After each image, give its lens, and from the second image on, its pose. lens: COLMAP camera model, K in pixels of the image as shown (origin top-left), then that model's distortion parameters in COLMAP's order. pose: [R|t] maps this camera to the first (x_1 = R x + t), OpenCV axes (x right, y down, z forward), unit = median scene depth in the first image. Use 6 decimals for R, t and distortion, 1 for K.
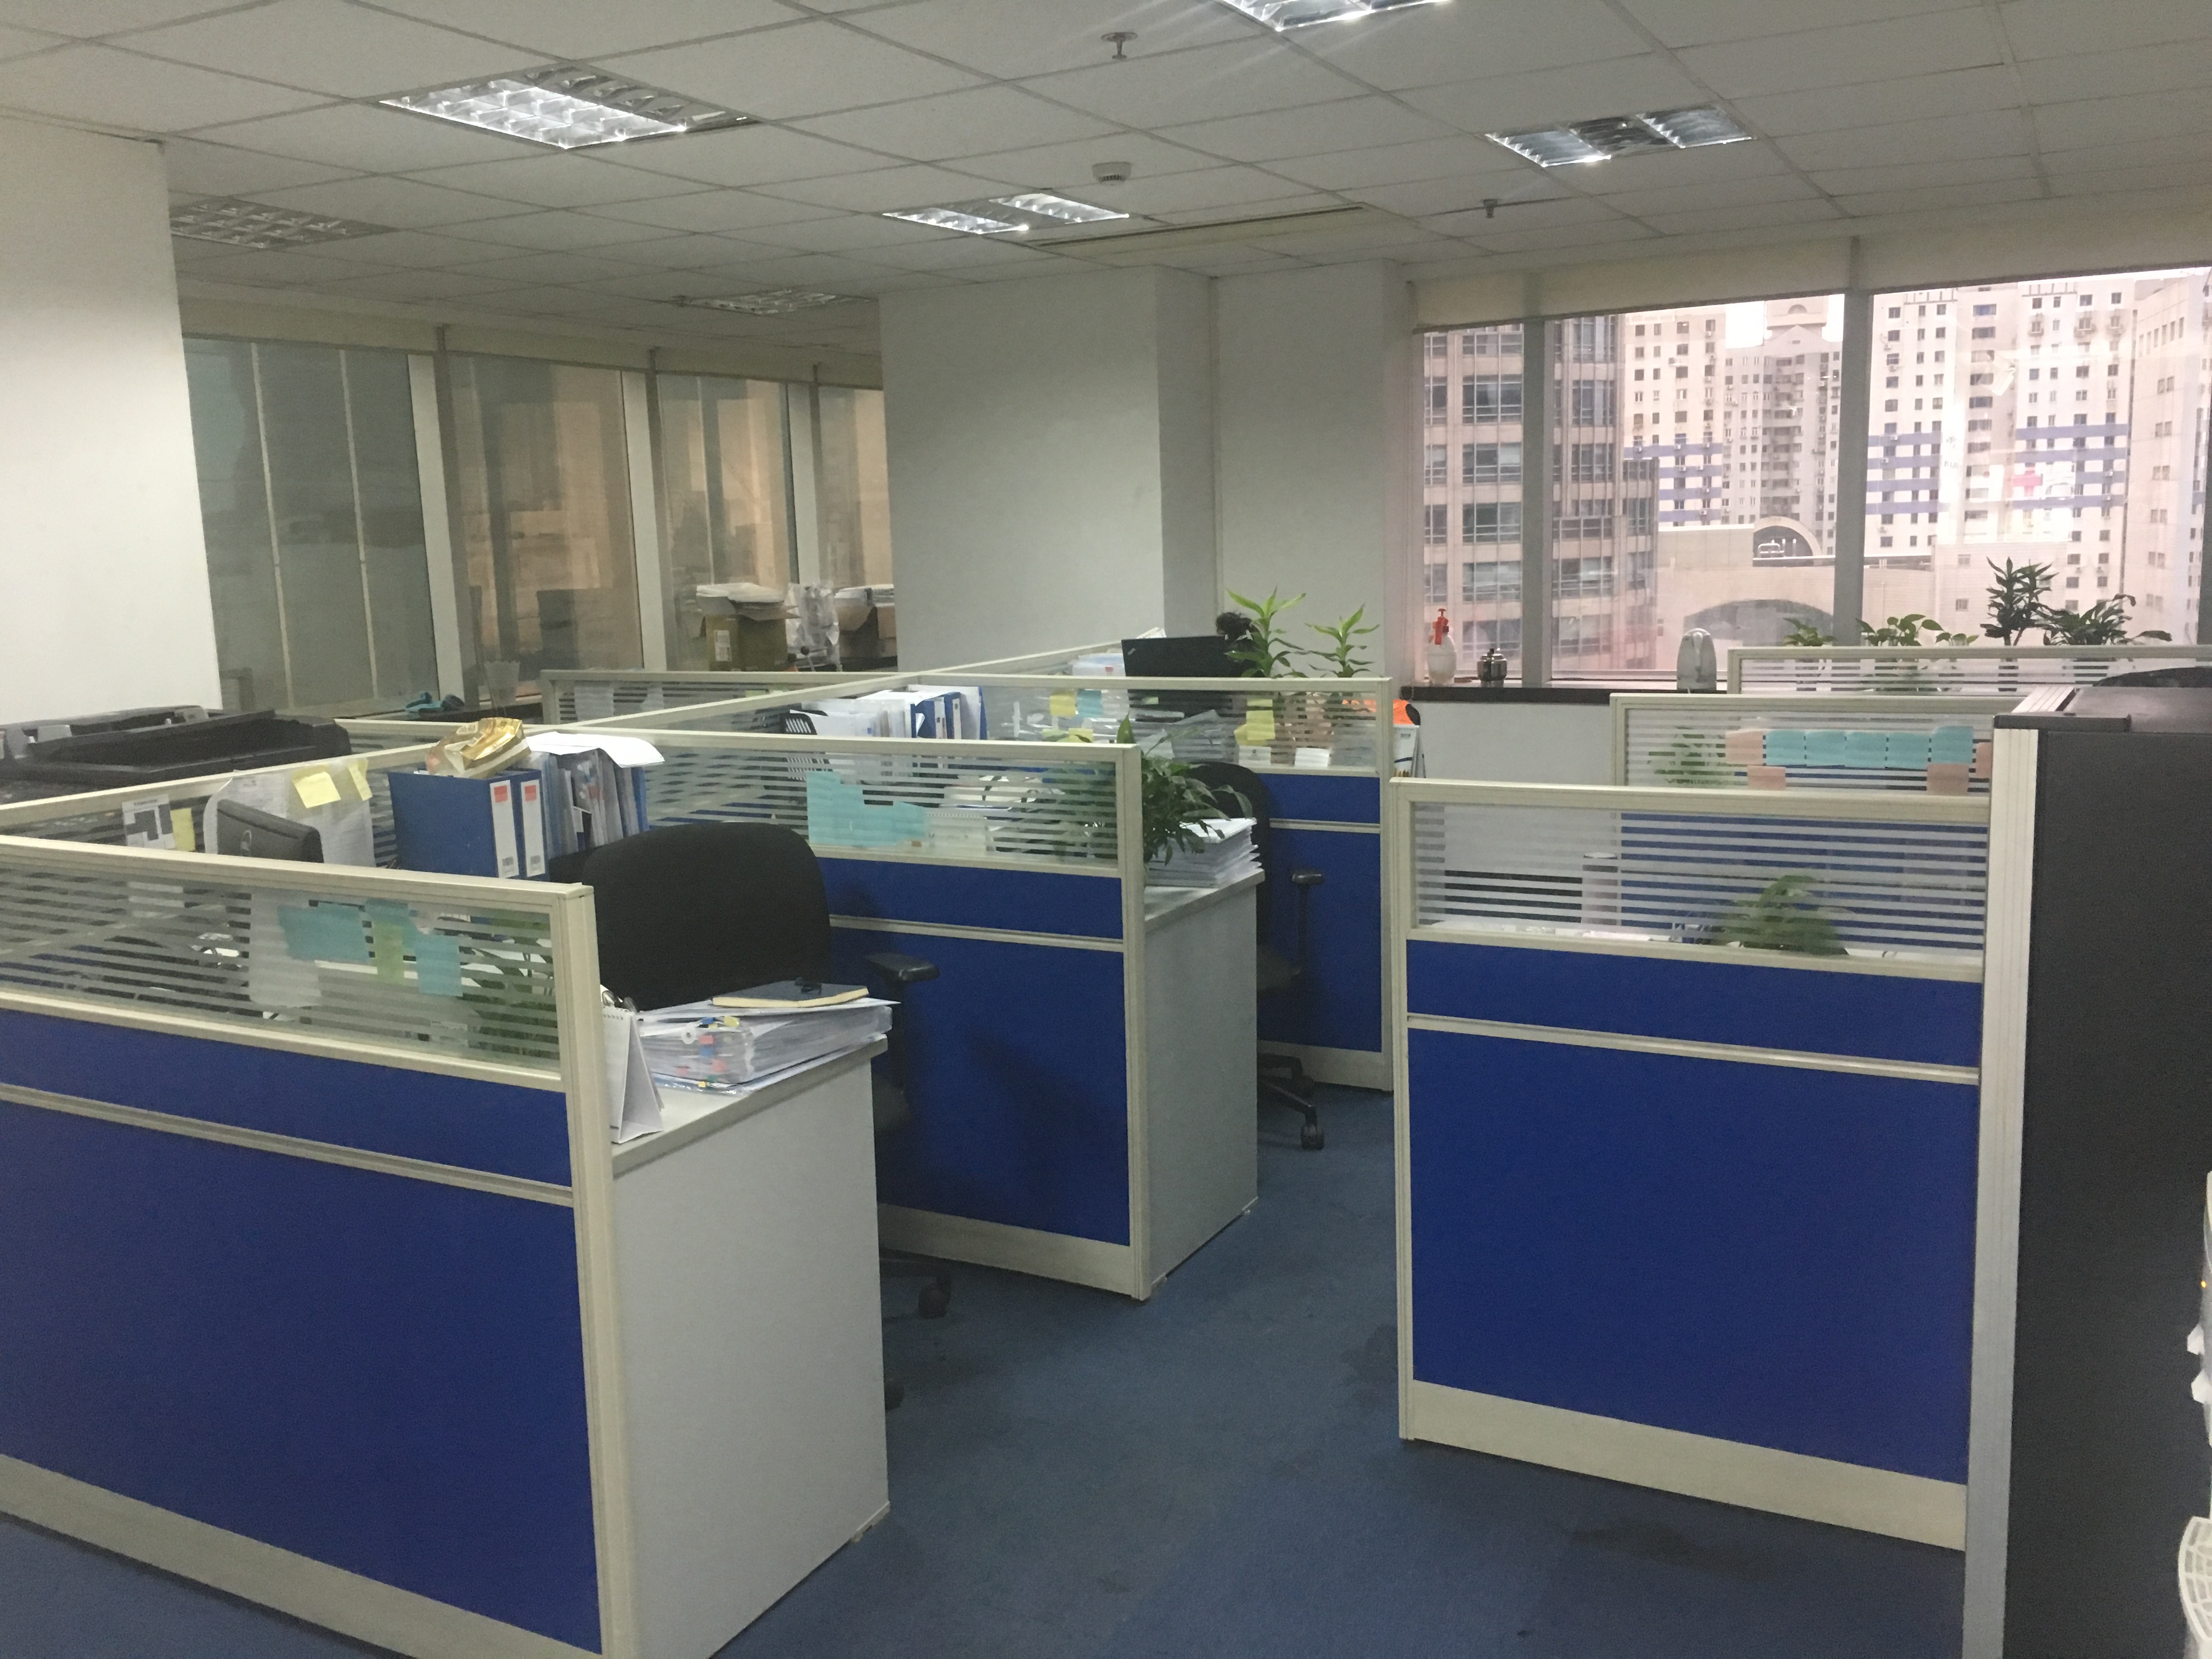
lens RADIAL K [[1860.3, 0, 1105.2], [0, 1860.3, 862.7], [0, 0, 1]] dist [0.012865, 0.005453]
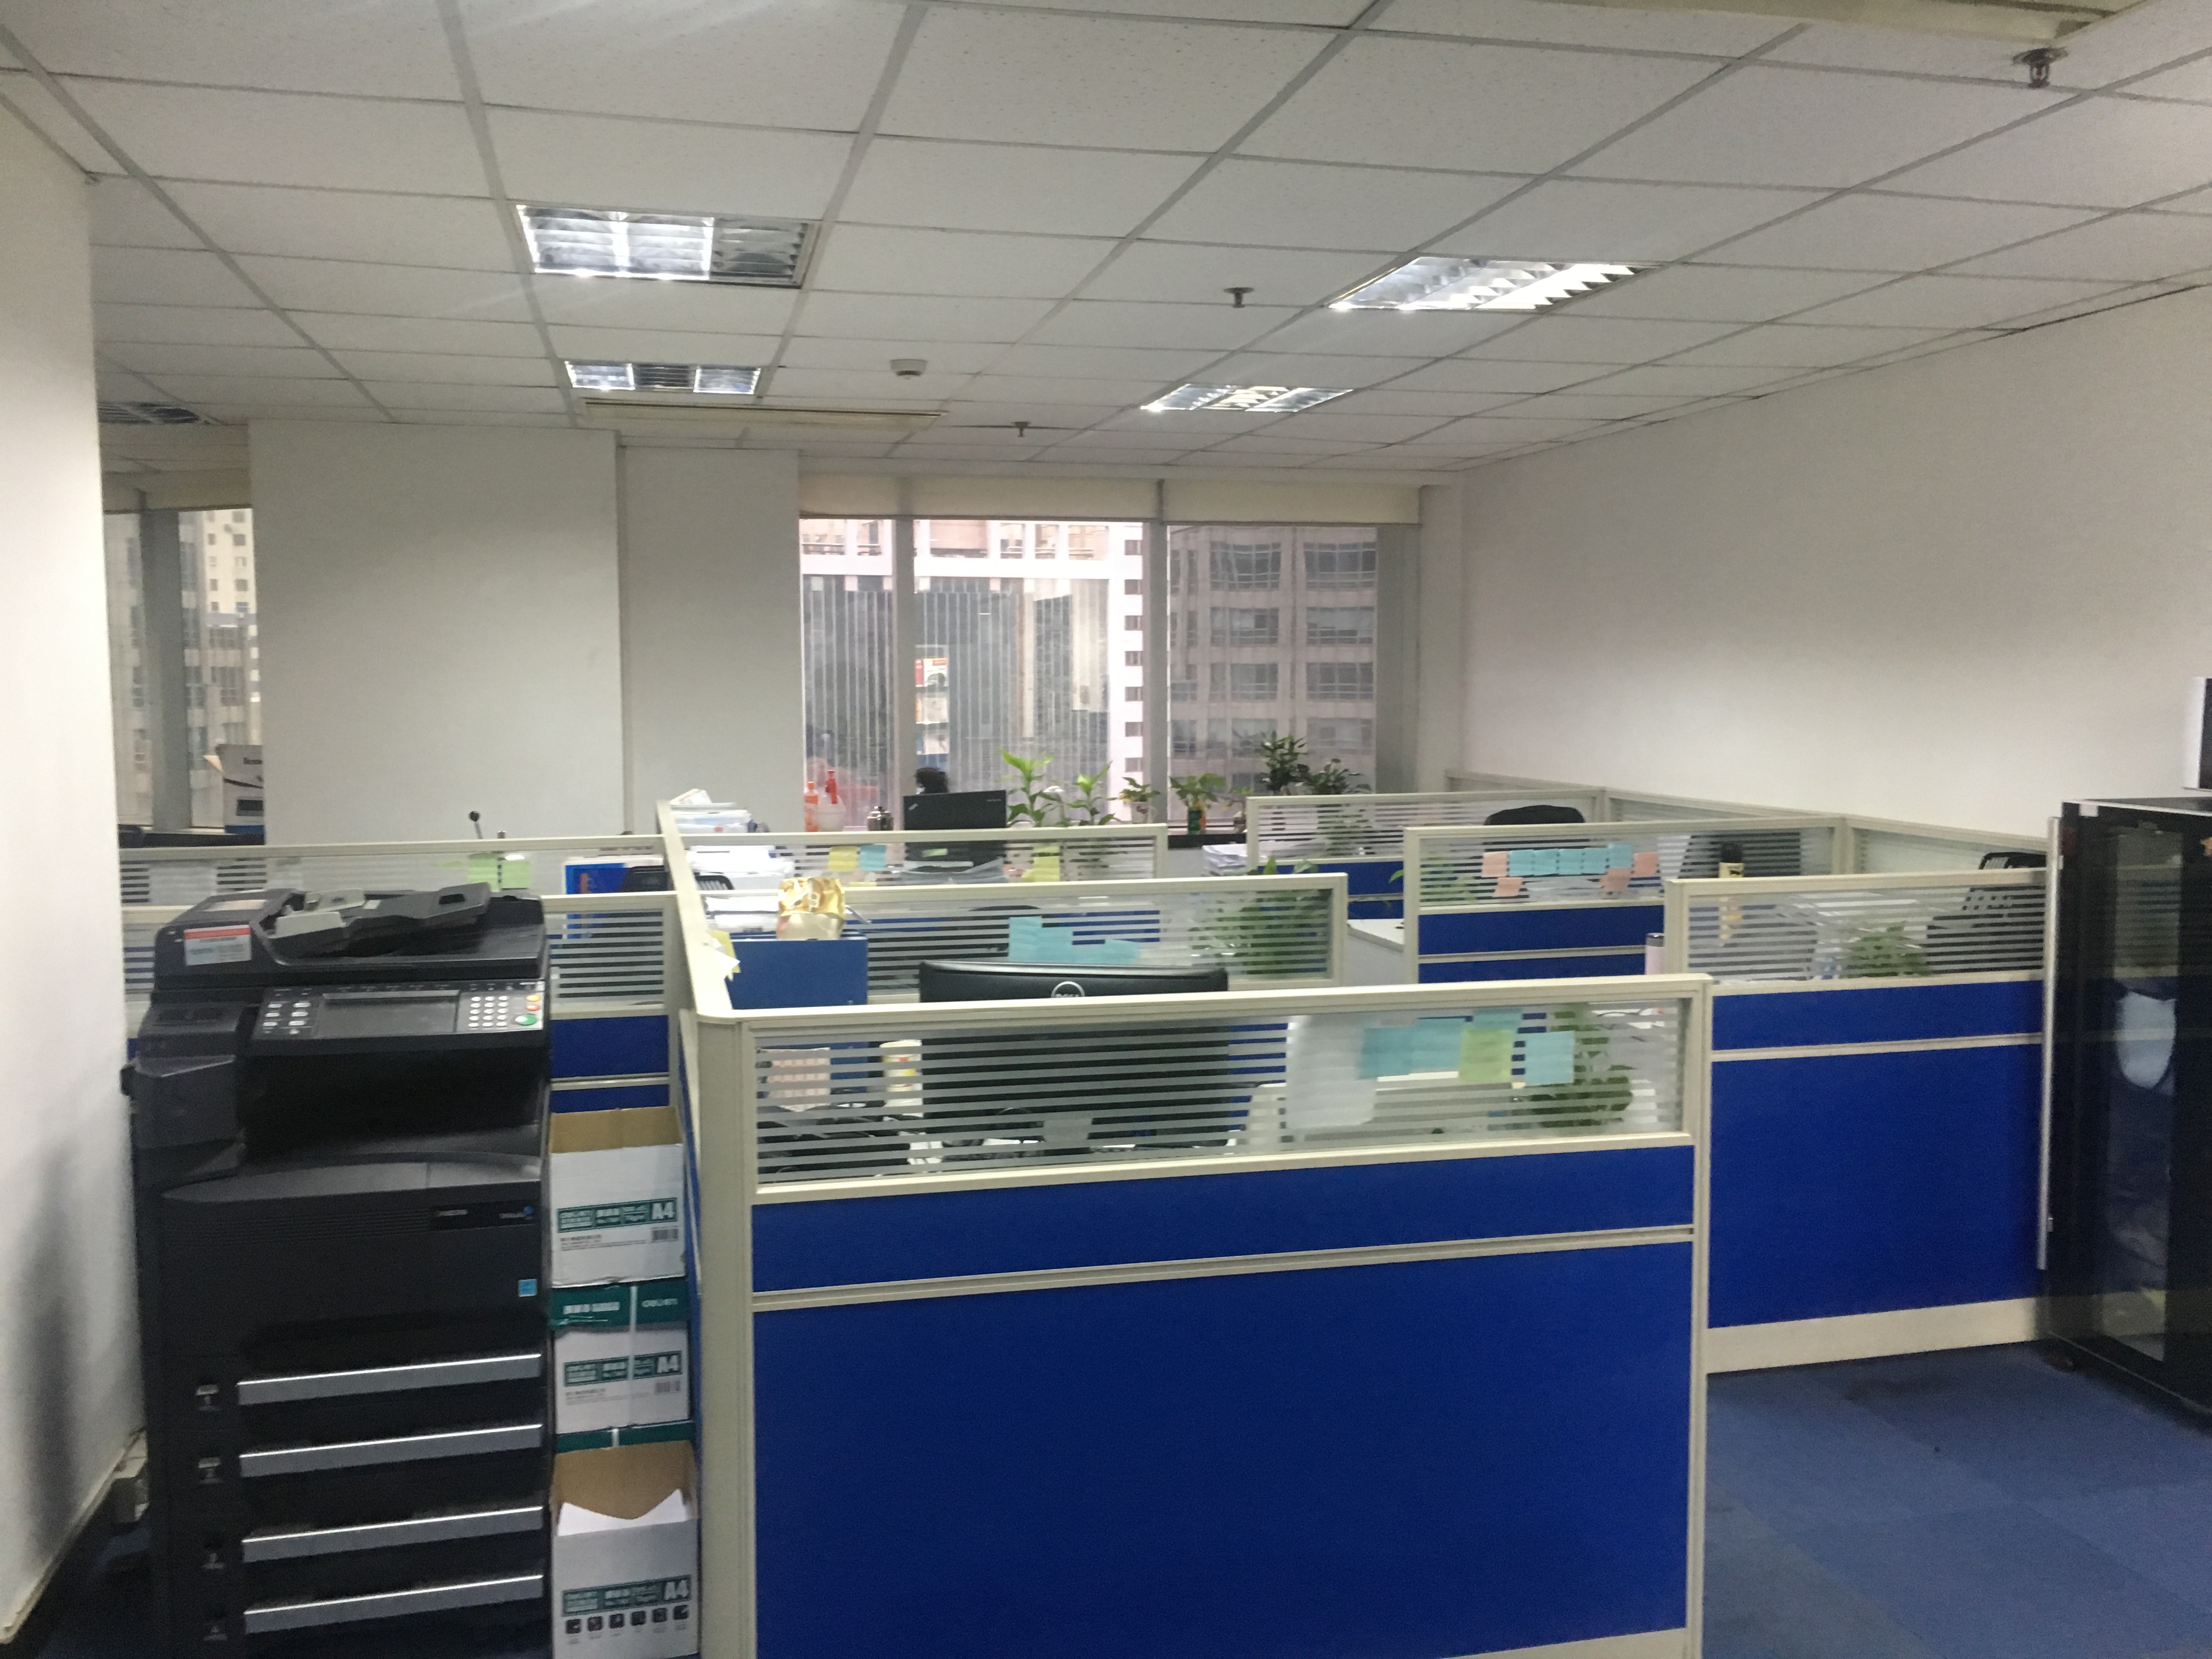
lens RADIAL K [[1876.0, 0, 1106.0], [0, 1876.0, 829.5], [0, 0, 1]] dist [-0.010007, -0.006426]
pose [[0.743037, -0.021196, 0.668915, -0.623074], [0.094571, 0.992794, -0.073591, -0.012387], [-0.662535, 0.117941, 0.739687, 0.145975]]
